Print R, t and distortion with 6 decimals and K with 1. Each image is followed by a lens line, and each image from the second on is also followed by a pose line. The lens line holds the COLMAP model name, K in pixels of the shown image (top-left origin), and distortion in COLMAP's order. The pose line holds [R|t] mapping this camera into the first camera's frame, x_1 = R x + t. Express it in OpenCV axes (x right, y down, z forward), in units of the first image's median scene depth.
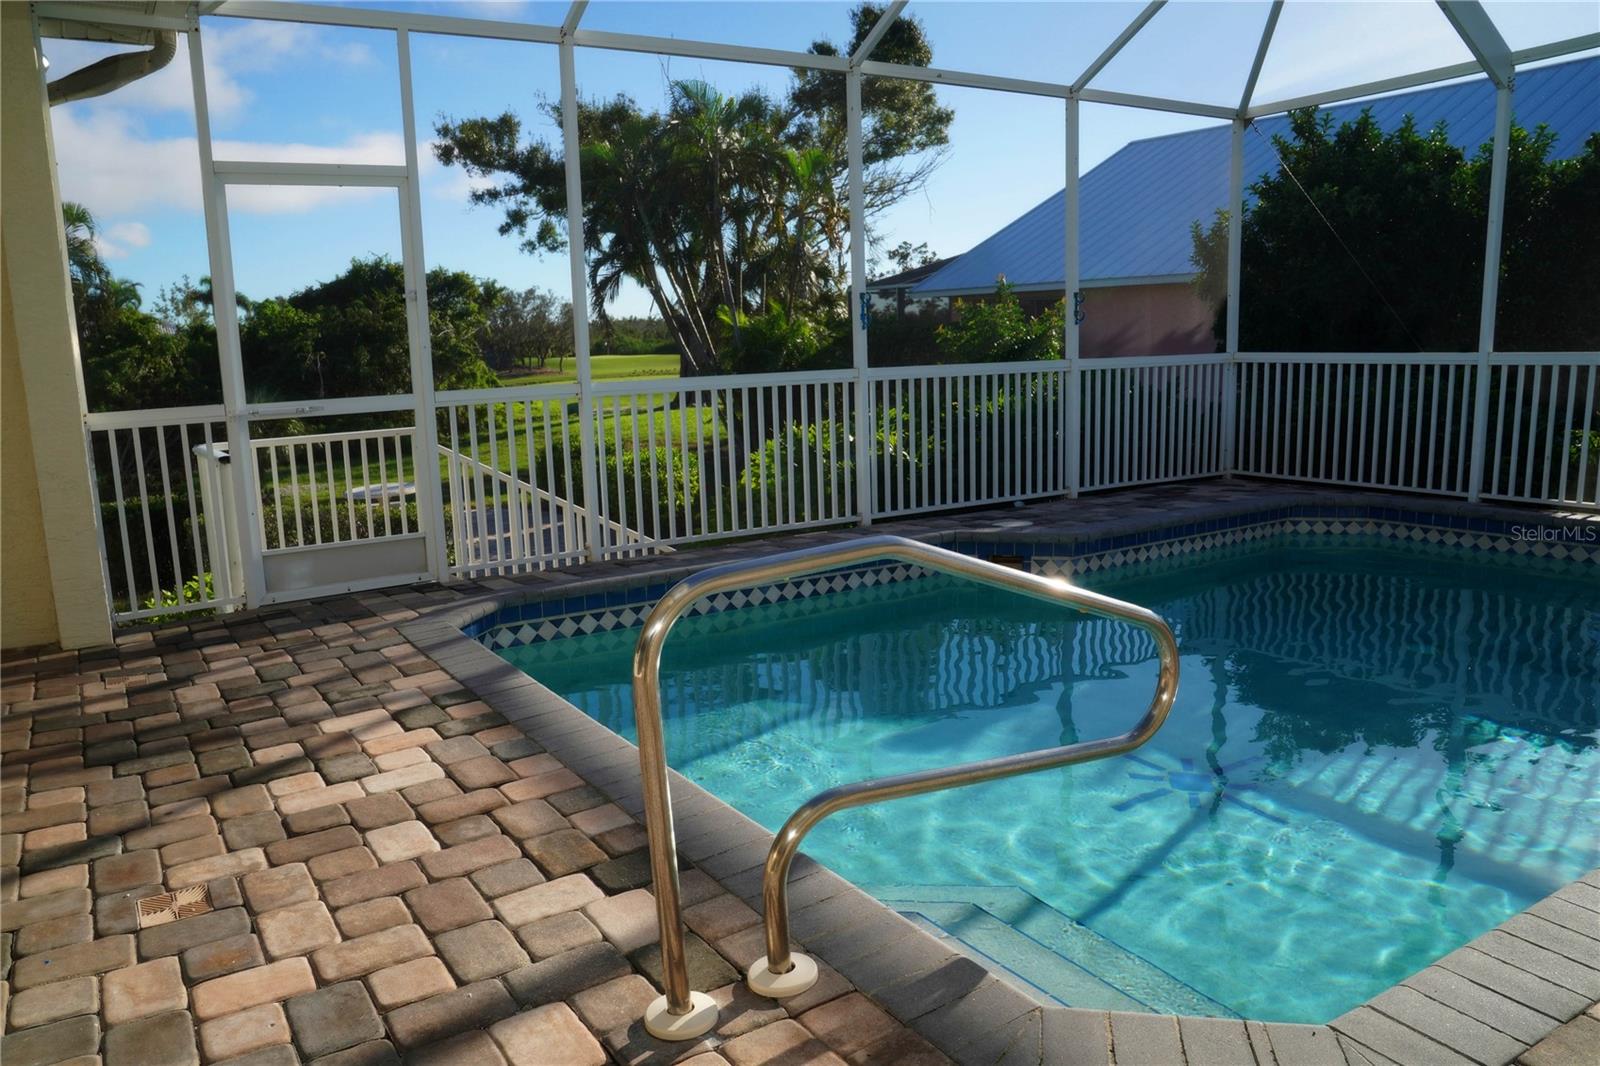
lens RADIAL K [[1130.6, 0, 749.3], [0, 1130.6, 537.8], [0, 0, 1]] dist [-0.127132, 0.095798]
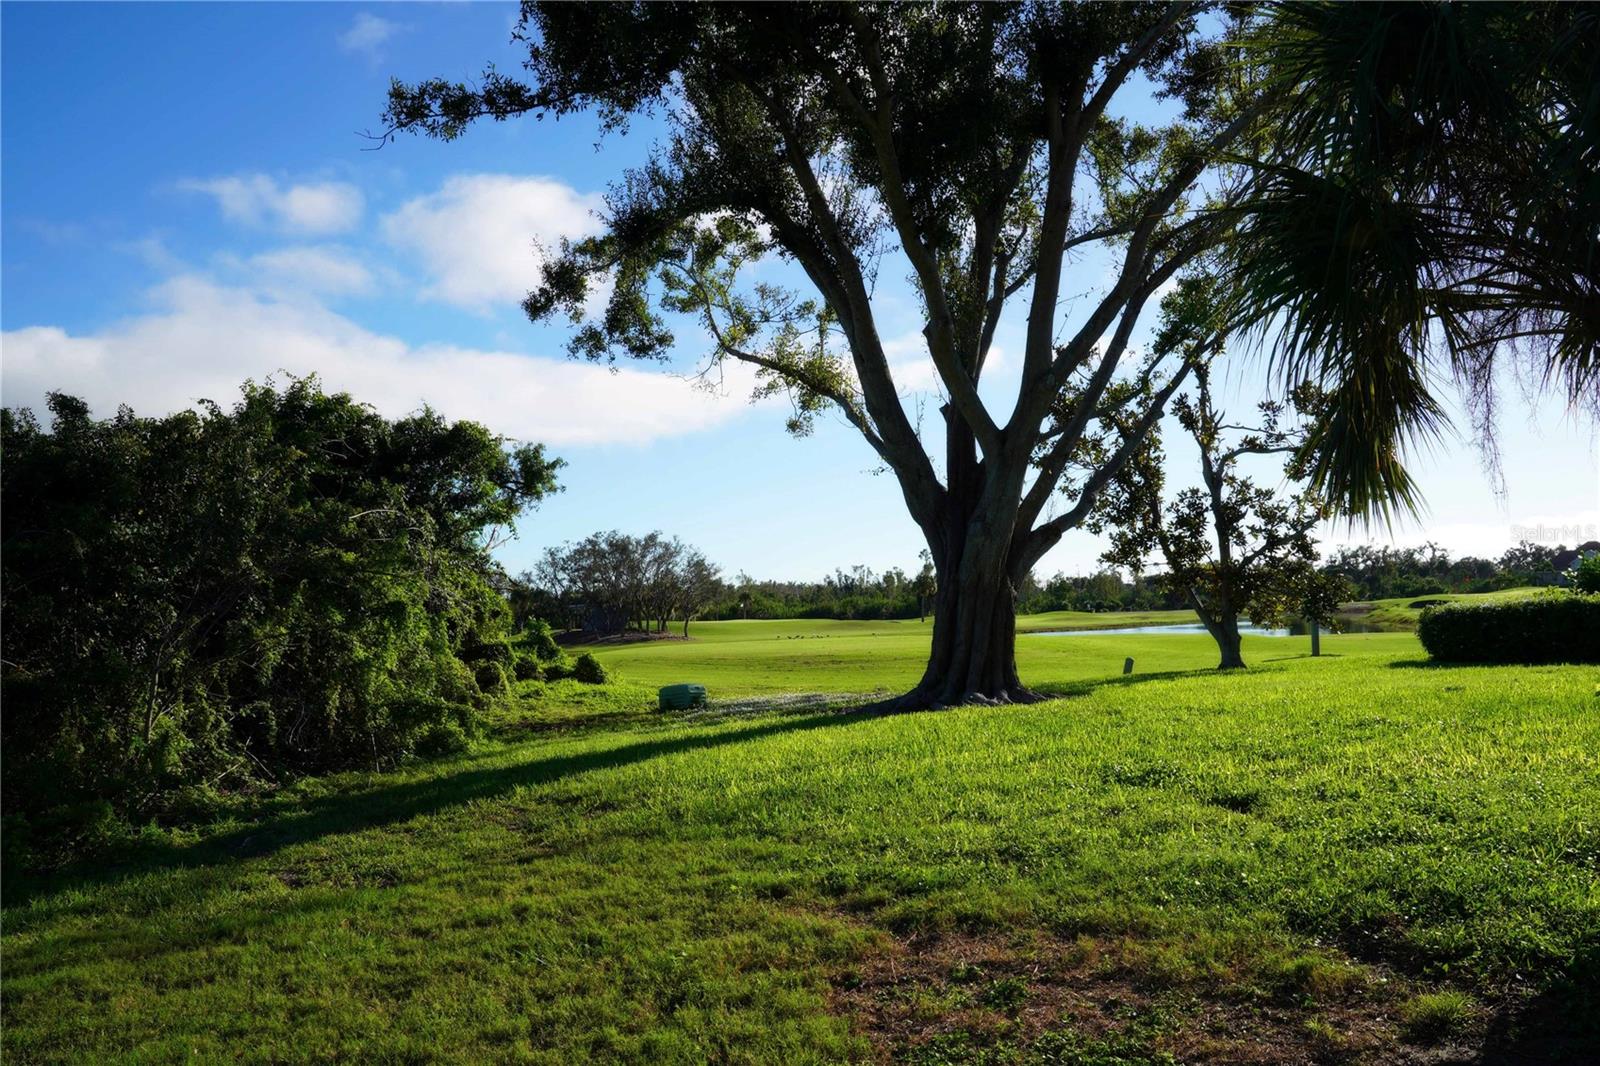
lens RADIAL K [[1131.8, 0, 800.0], [0, 1131.8, 533.0], [0, 0, 1]] dist [-0.113732, 0.086752]
pose [[0.997332, -0.000390, -0.072996, -0.076864], [-0.017304, 0.970219, -0.241611, -0.074333], [0.070917, 0.242229, 0.967624, 0.578065]]
